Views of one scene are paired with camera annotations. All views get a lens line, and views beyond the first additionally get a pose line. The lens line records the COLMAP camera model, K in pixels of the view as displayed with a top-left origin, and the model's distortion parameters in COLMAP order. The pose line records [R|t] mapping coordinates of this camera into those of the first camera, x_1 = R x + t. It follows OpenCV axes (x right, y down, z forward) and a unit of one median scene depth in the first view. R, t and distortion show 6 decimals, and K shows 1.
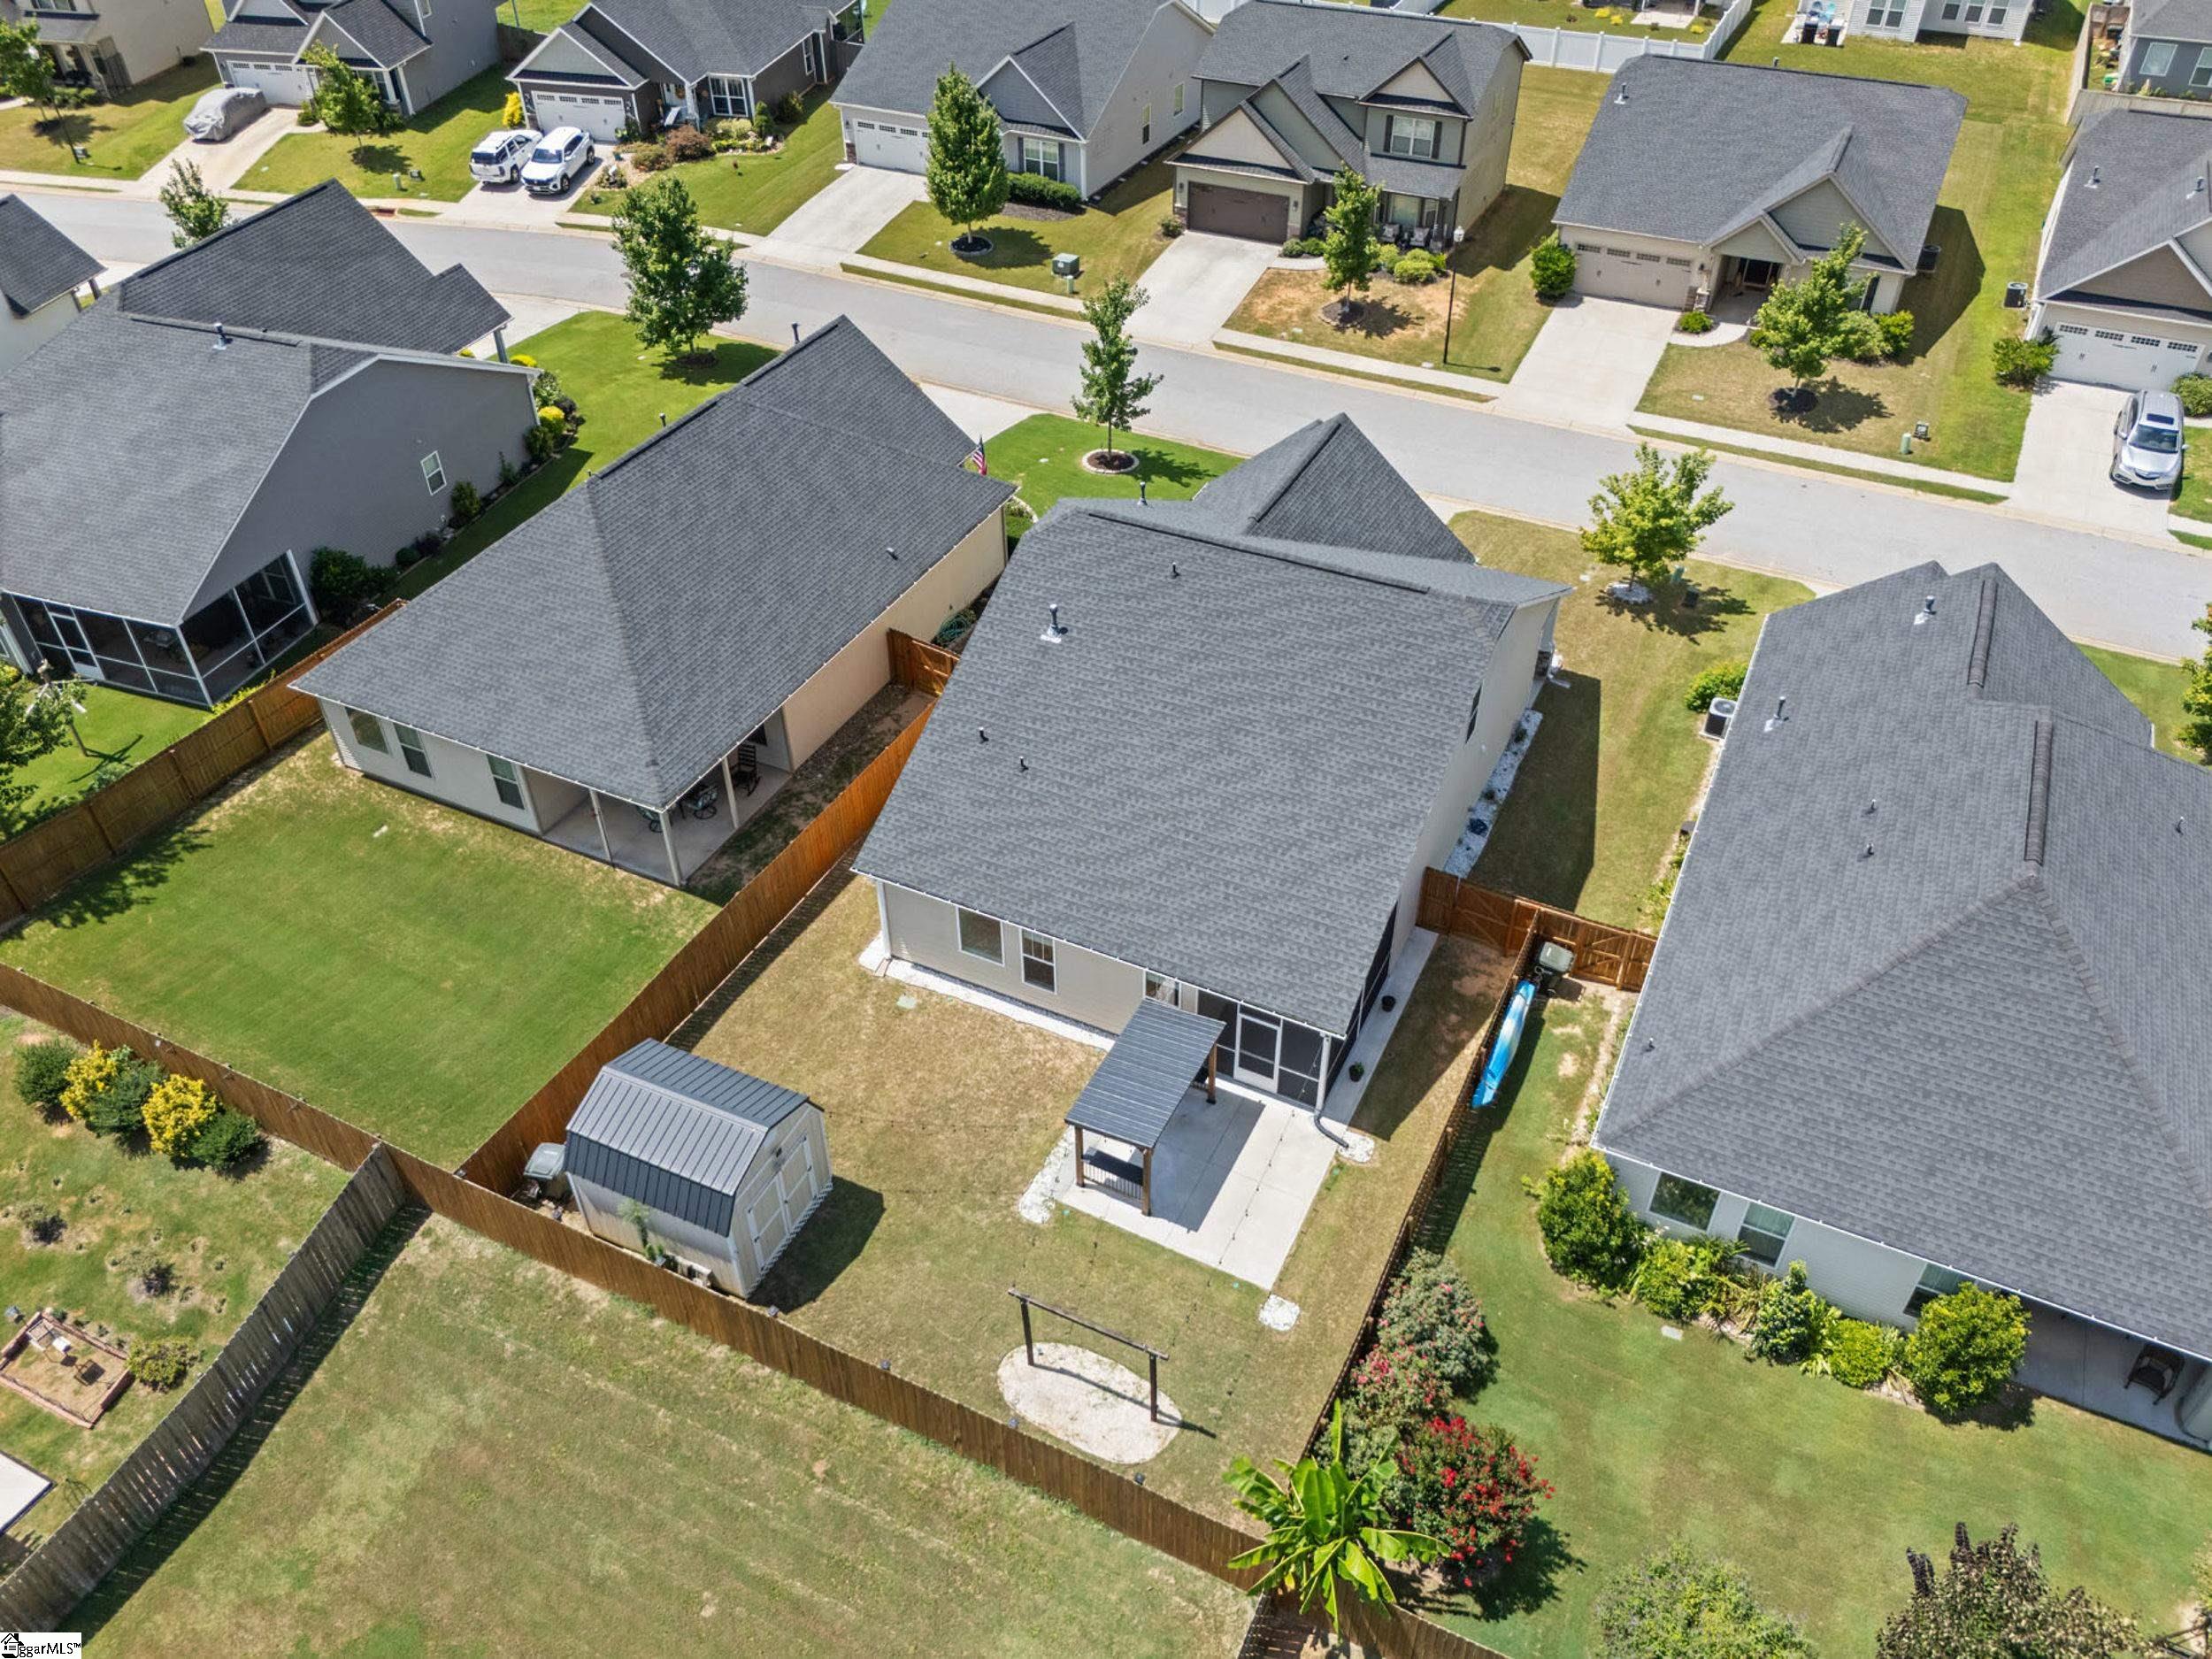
lens RADIAL K [[1636.0, 0, 1111.2], [0, 1636.0, 824.6], [0, 0, 1]] dist [0.067319, -0.071312]
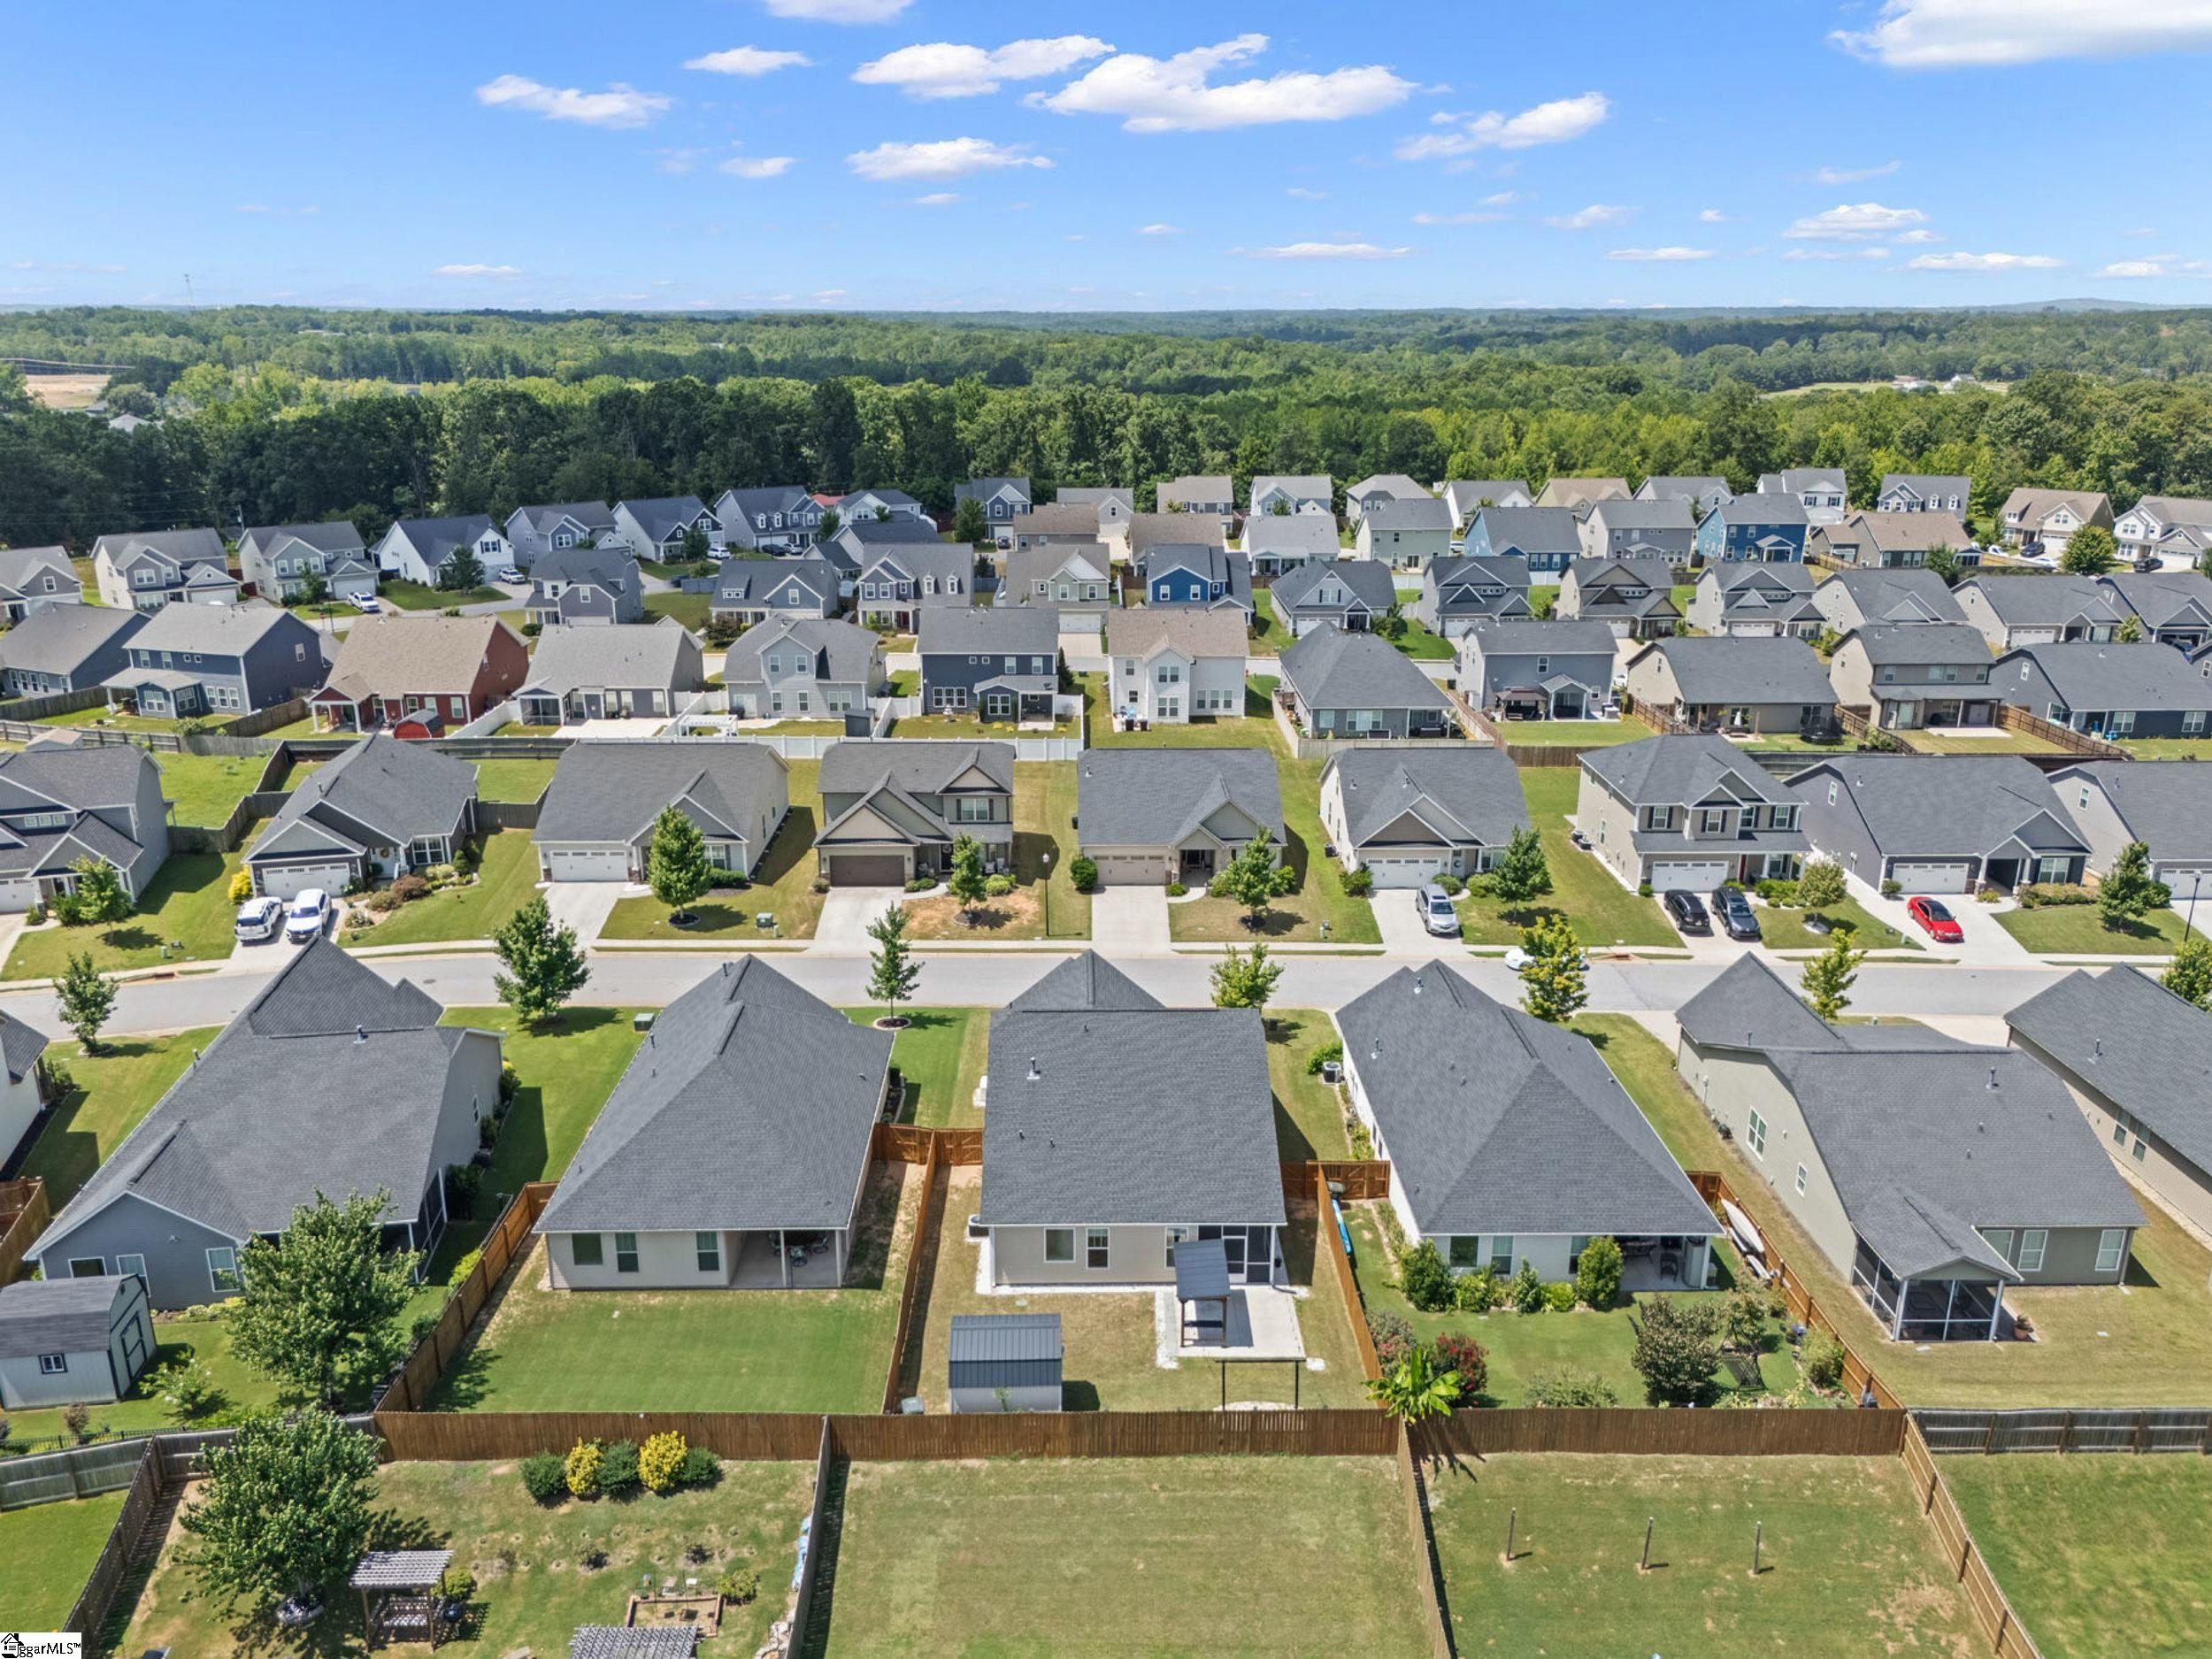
lens RADIAL K [[1636.0, 0, 1111.2], [0, 1636.0, 824.6], [0, 0, 1]] dist [0.067319, -0.071312]
pose [[0.887255, -0.127853, 0.443207, -0.392978], [0.287035, 0.905168, -0.313499, 0.119430], [-0.361096, 0.405369, 0.839813, -0.341940]]
